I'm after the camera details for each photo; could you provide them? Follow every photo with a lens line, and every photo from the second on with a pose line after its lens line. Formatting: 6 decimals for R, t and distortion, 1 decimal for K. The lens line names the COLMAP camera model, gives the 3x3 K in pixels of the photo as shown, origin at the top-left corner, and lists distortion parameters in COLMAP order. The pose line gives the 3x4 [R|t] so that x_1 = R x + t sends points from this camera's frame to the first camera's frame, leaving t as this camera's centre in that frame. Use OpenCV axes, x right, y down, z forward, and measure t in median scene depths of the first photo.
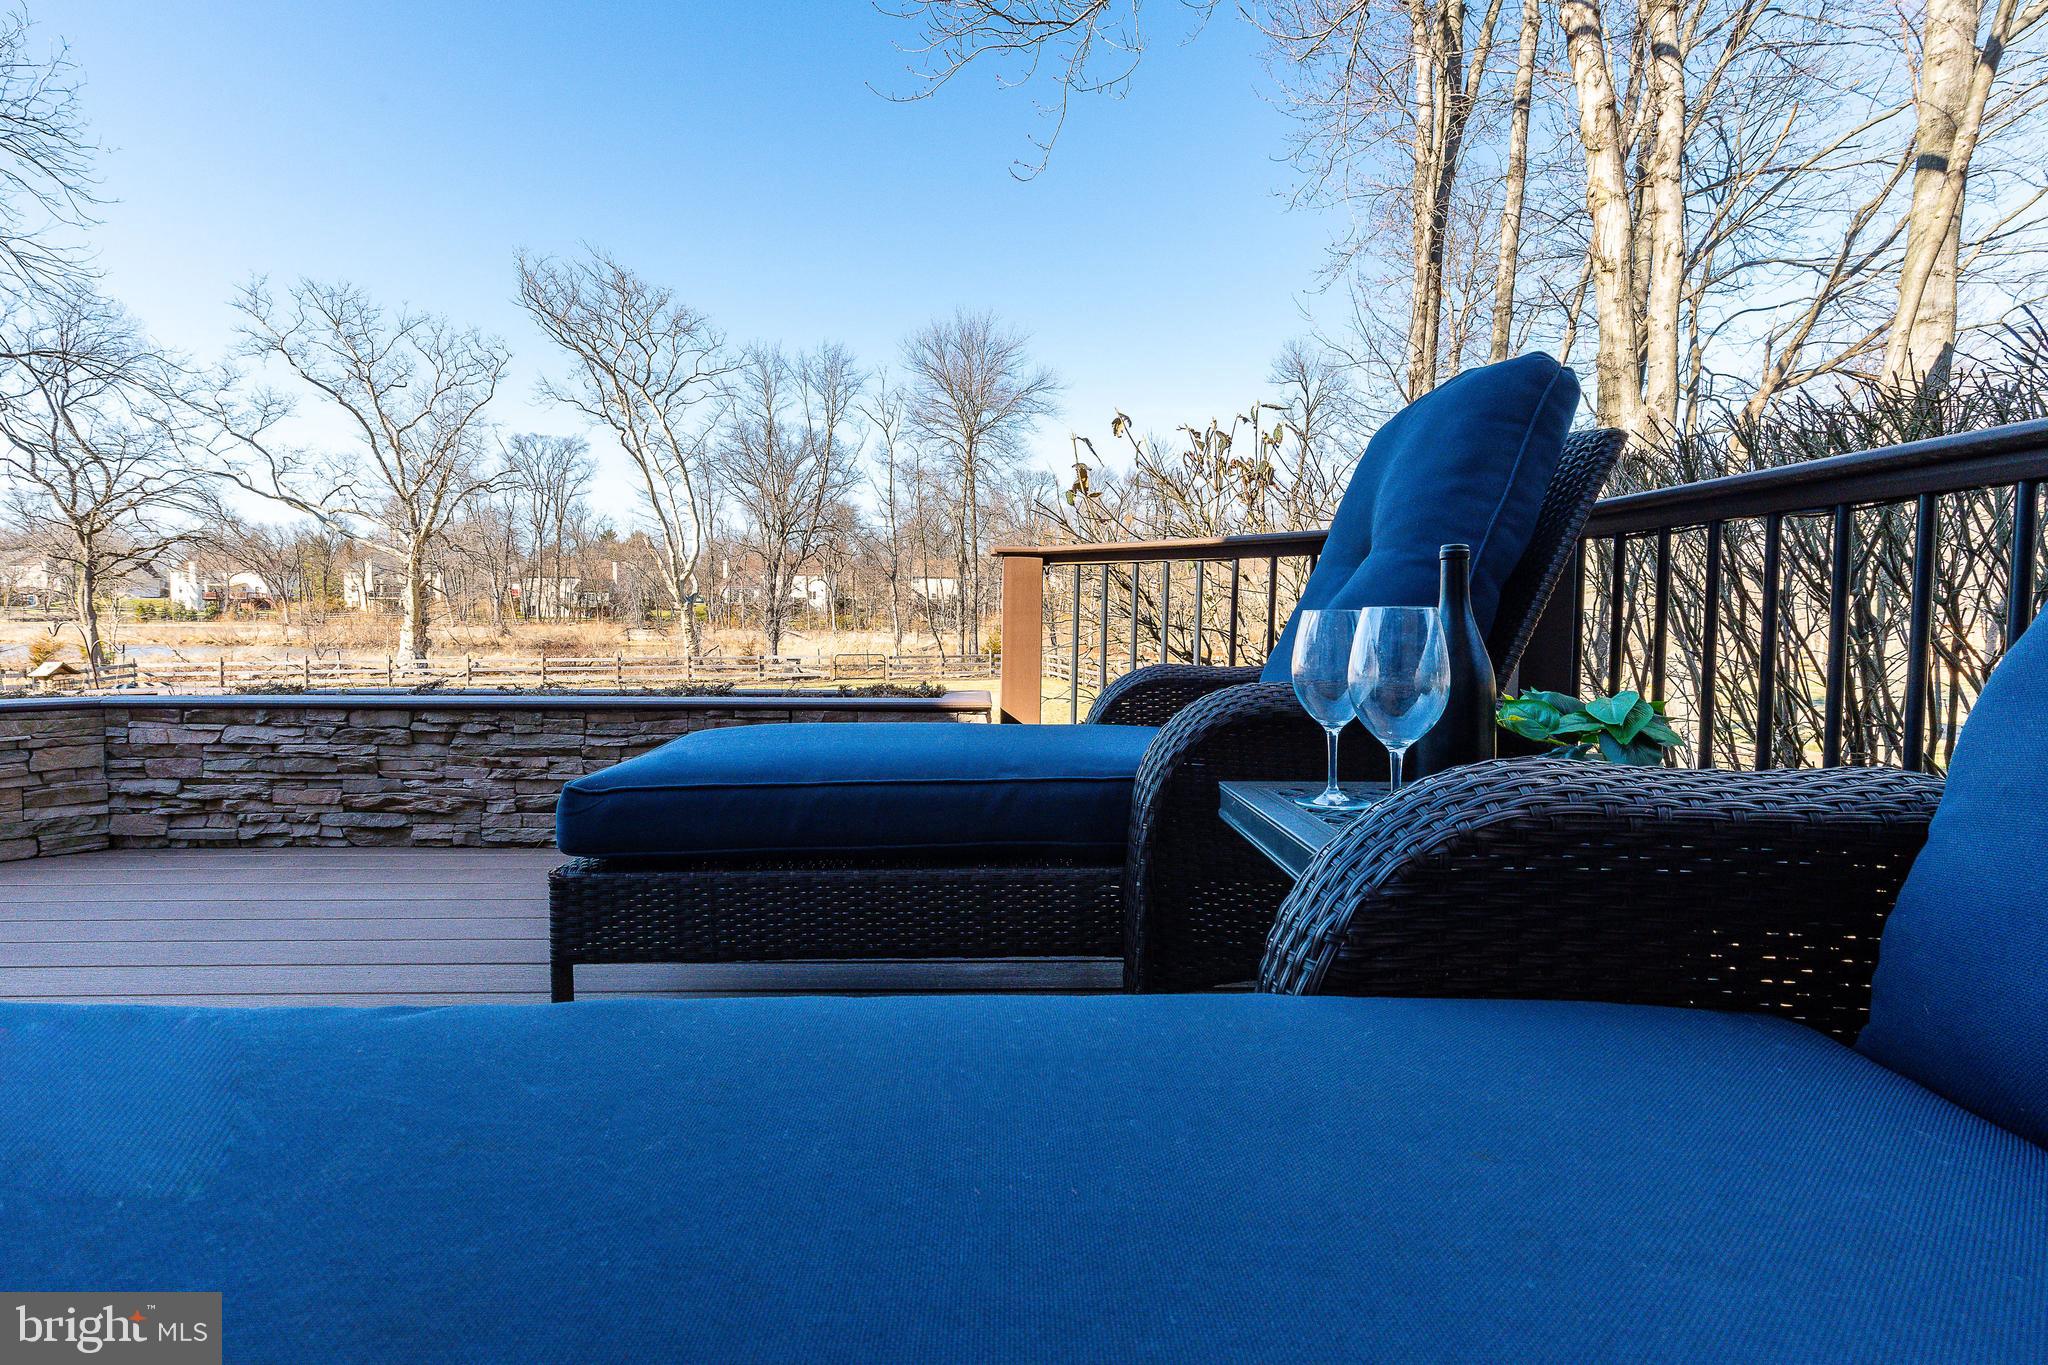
lens RADIAL K [[943.1, 0, 1024.0], [0, 943.1, 682.5], [0, 0, 1]] dist [0.000129, 0.000410]
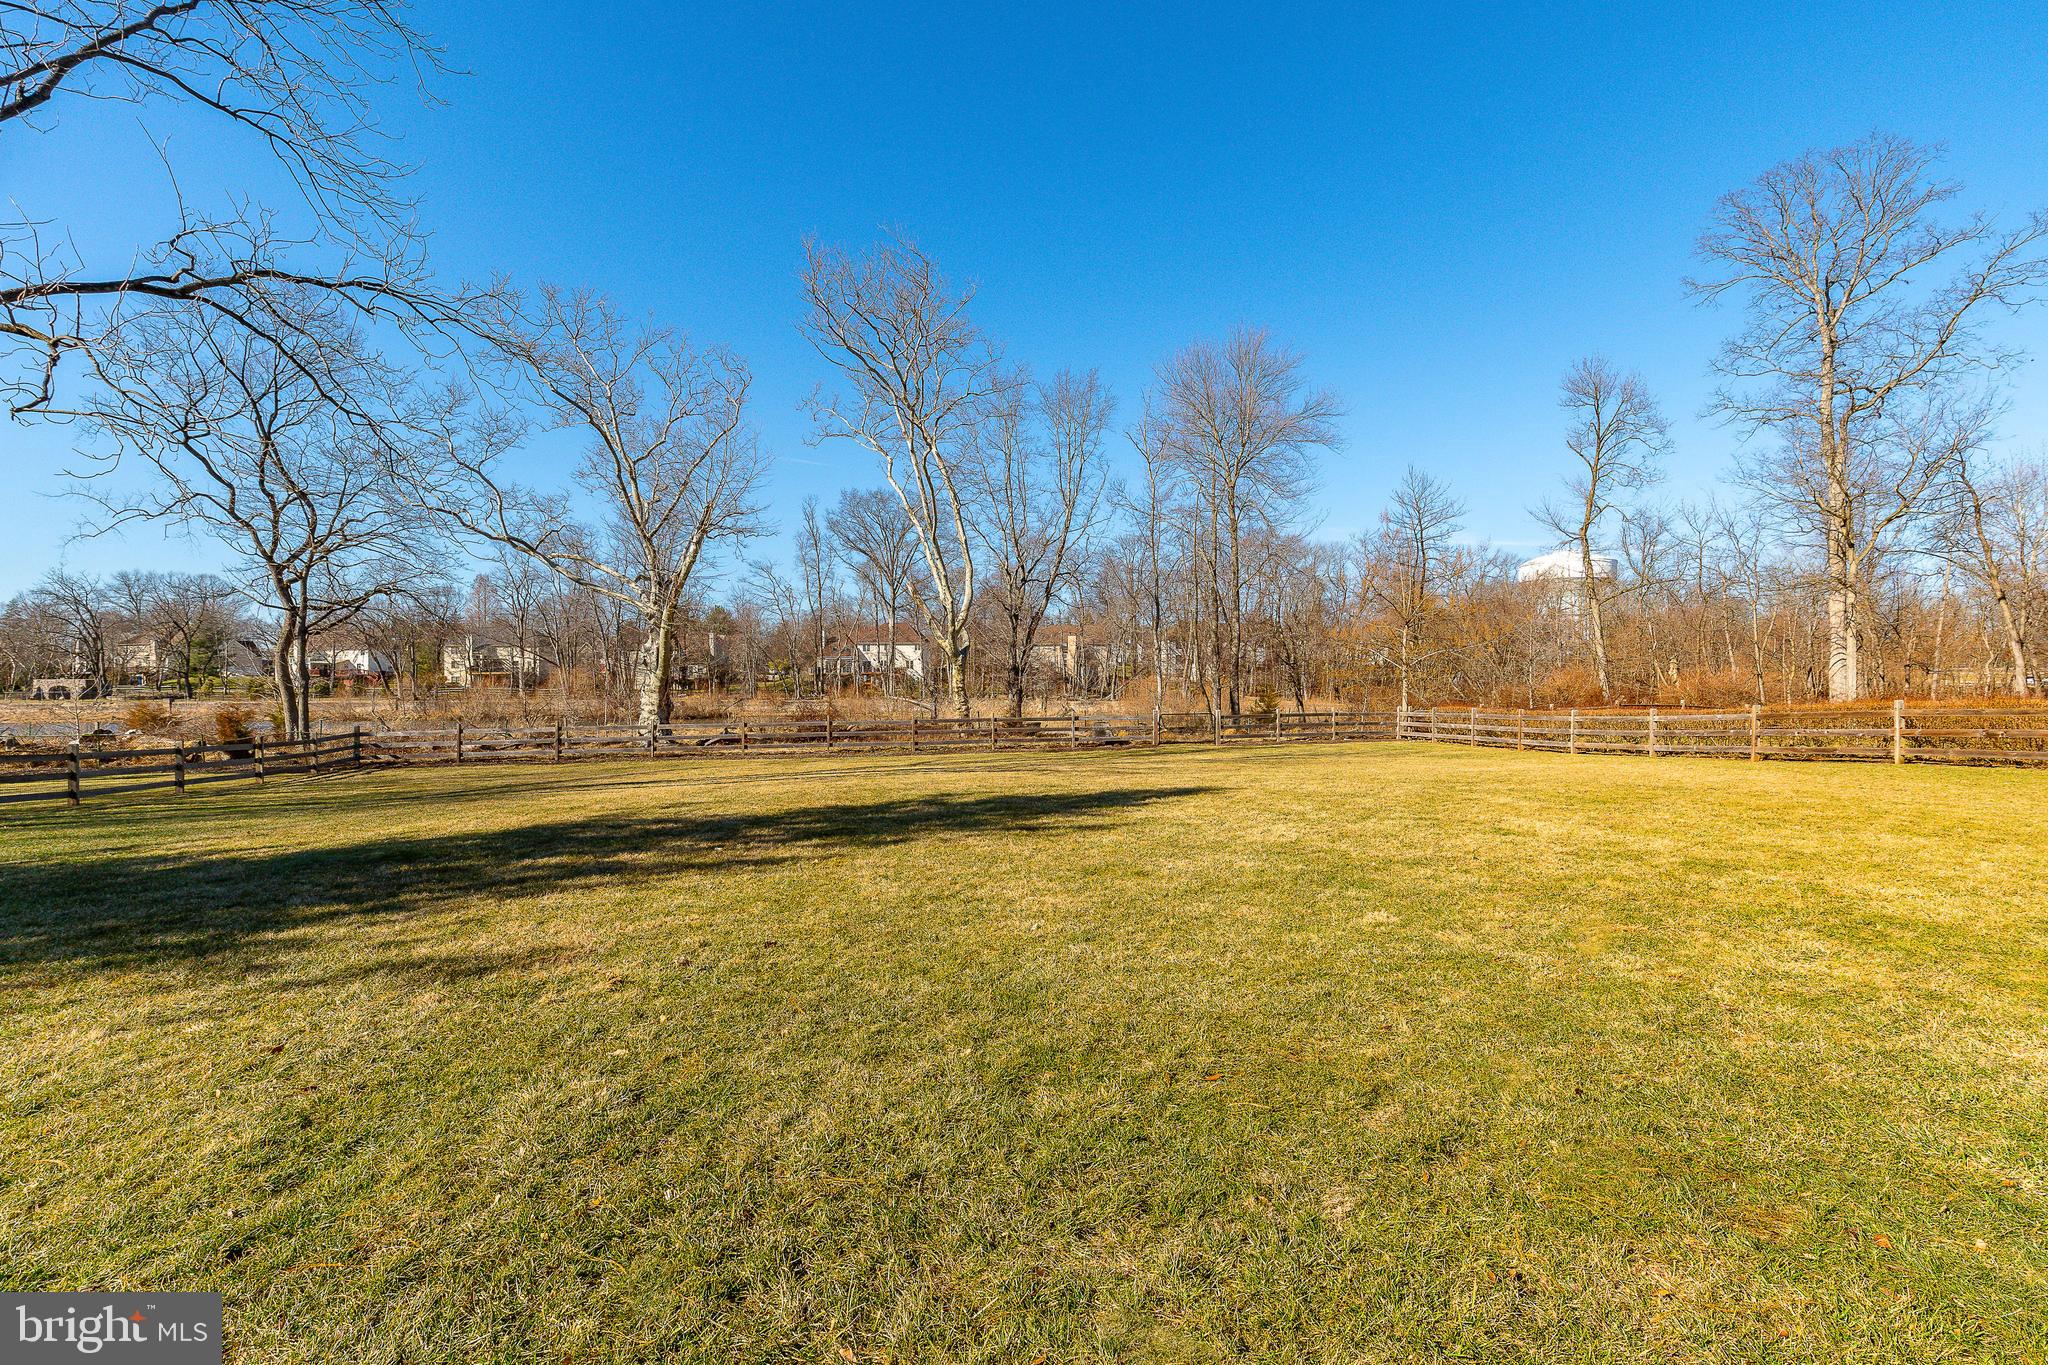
lens RADIAL K [[910.4, 0, 1024.0], [0, 910.4, 682.5], [0, 0, 1]] dist [0.002194, 0.000657]
pose [[0.999538, -0.011895, -0.027972, -0.282065], [0.009722, 0.997017, -0.076571, 0.002932], [0.028800, 0.076264, 0.996672, 0.185865]]
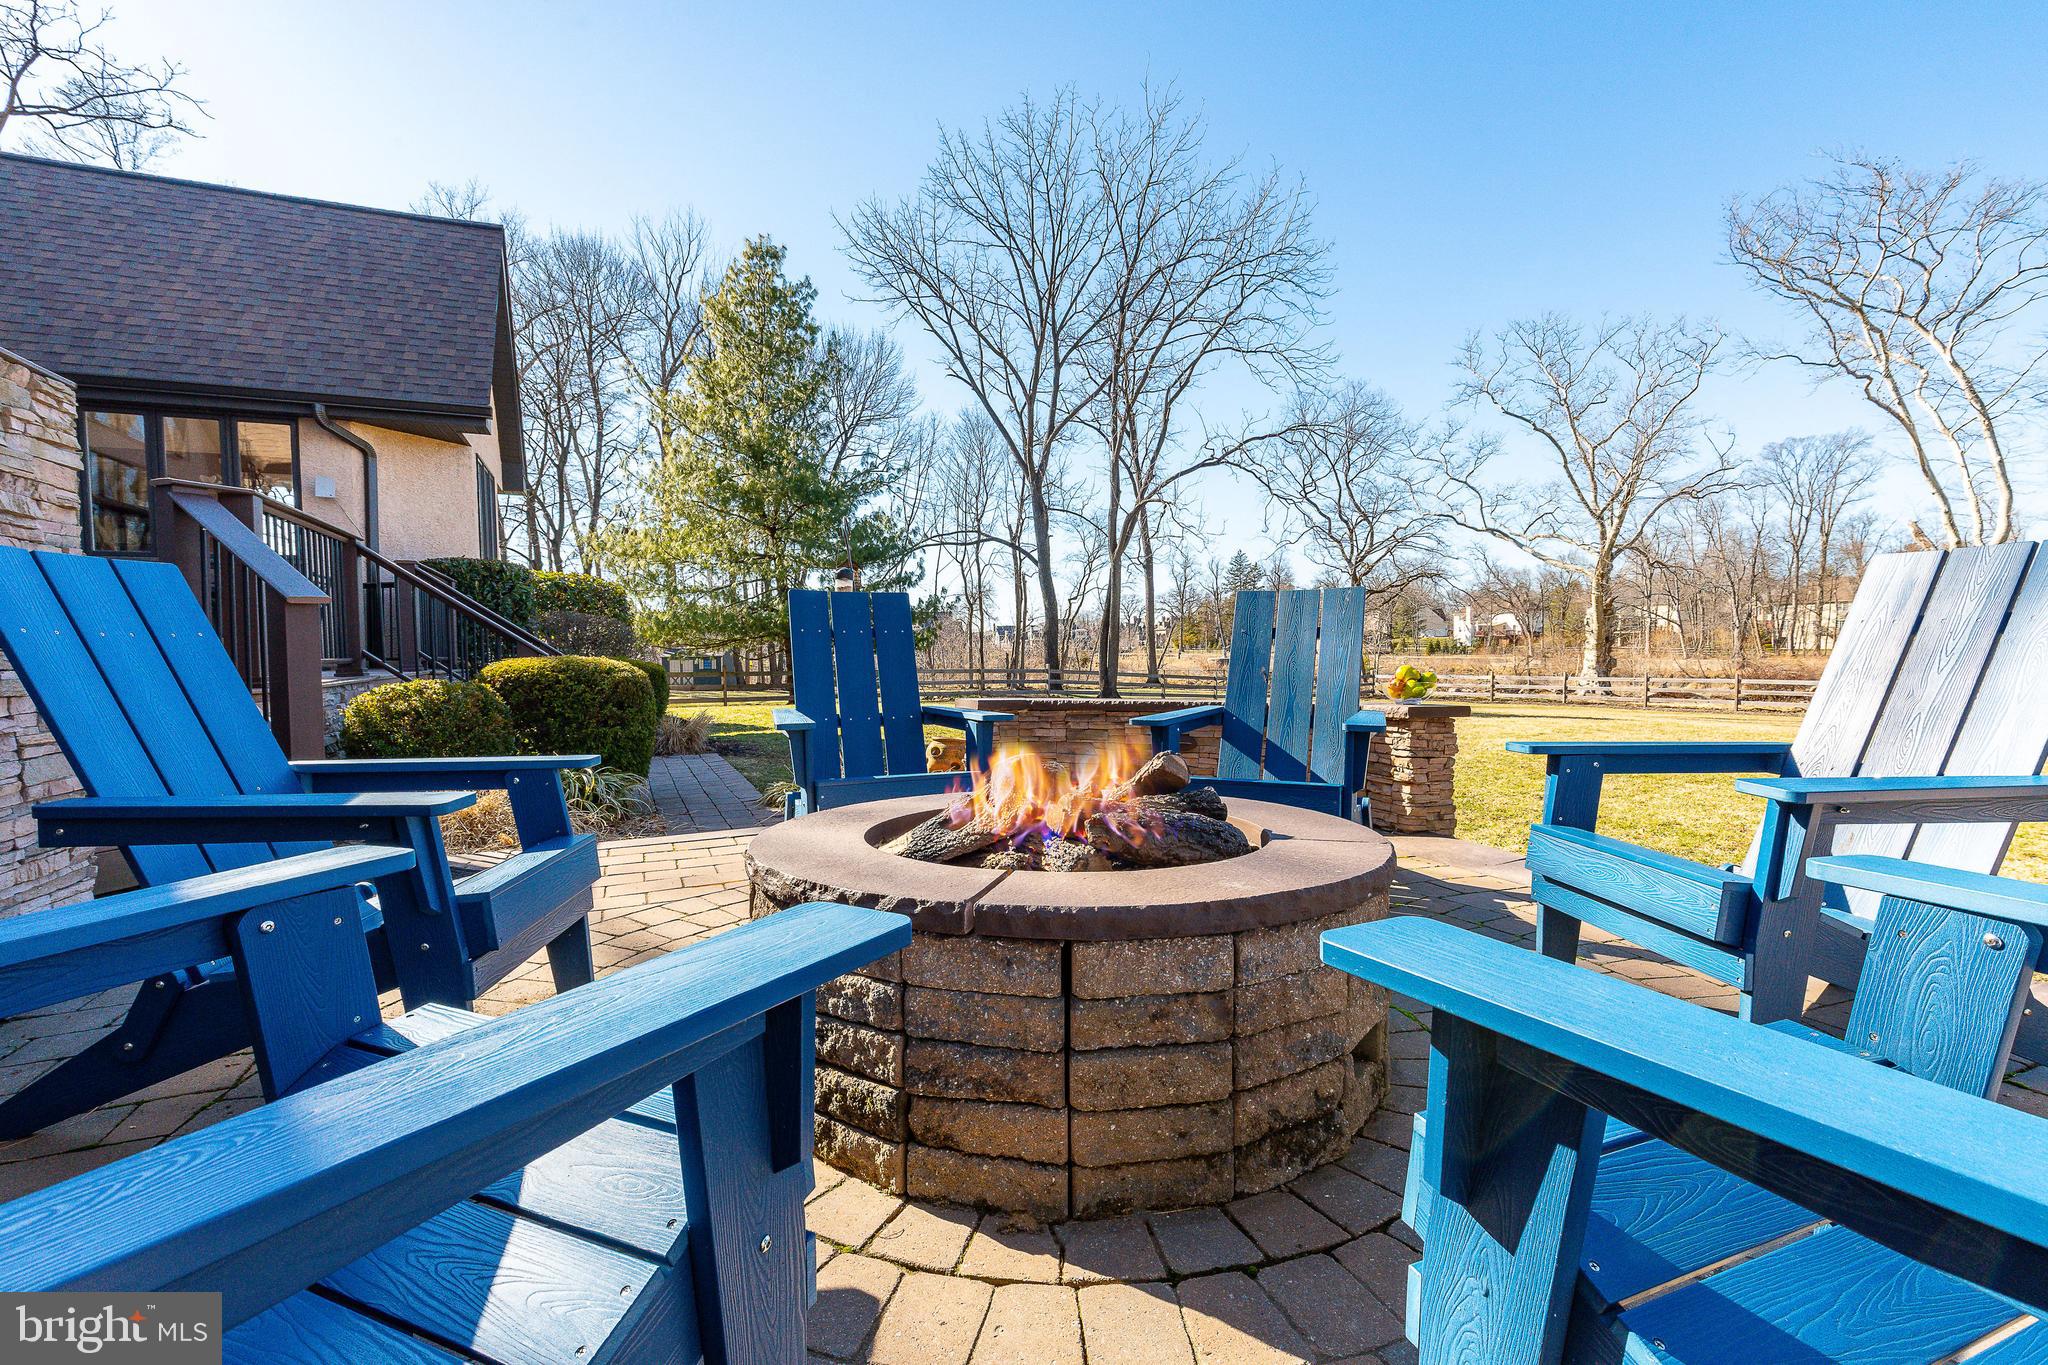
lens RADIAL K [[910.4, 0, 1024.0], [0, 910.4, 682.5], [0, 0, 1]] dist [0.002194, 0.000657]
pose [[0.376906, 0.026328, -0.925877, 0.001855], [-0.062271, 0.998055, 0.003031, 0.012924], [0.924156, 0.056513, 0.377812, 0.099451]]
